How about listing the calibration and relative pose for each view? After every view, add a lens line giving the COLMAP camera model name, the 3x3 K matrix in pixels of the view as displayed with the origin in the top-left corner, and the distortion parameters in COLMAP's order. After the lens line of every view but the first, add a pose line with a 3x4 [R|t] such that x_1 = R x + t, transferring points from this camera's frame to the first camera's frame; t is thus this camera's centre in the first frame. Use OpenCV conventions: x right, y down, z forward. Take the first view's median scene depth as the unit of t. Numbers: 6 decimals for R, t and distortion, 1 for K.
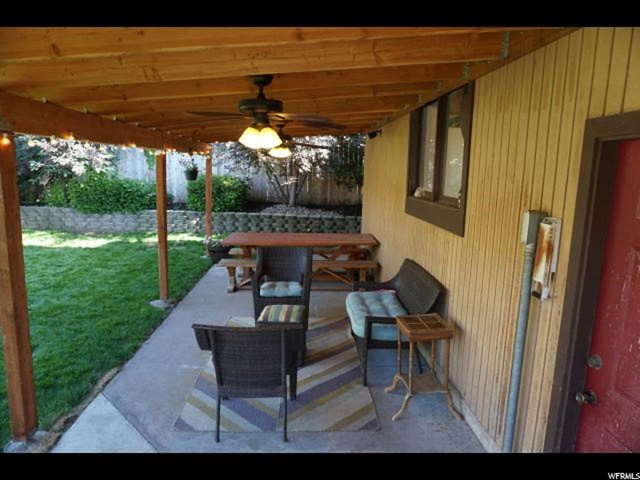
lens RADIAL K [[433.2, 0, 320.8], [0, 433.2, 241.0], [0, 0, 1]] dist [-0.013673, -0.001721]
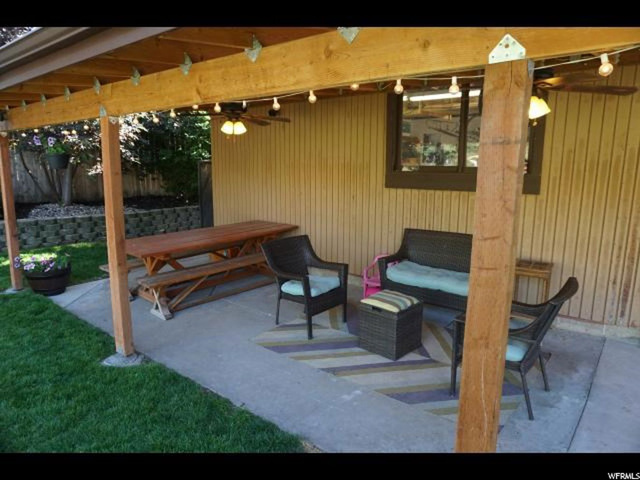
lens RADIAL K [[433.2, 0, 321.1], [0, 433.2, 239.9], [0, 0, 1]] dist [-0.013673, -0.001721]
pose [[0.655877, -0.153538, 0.739088, -0.356804], [0.138560, 0.986948, 0.082069, -0.023132], [-0.742042, 0.048581, 0.668591, 0.205591]]
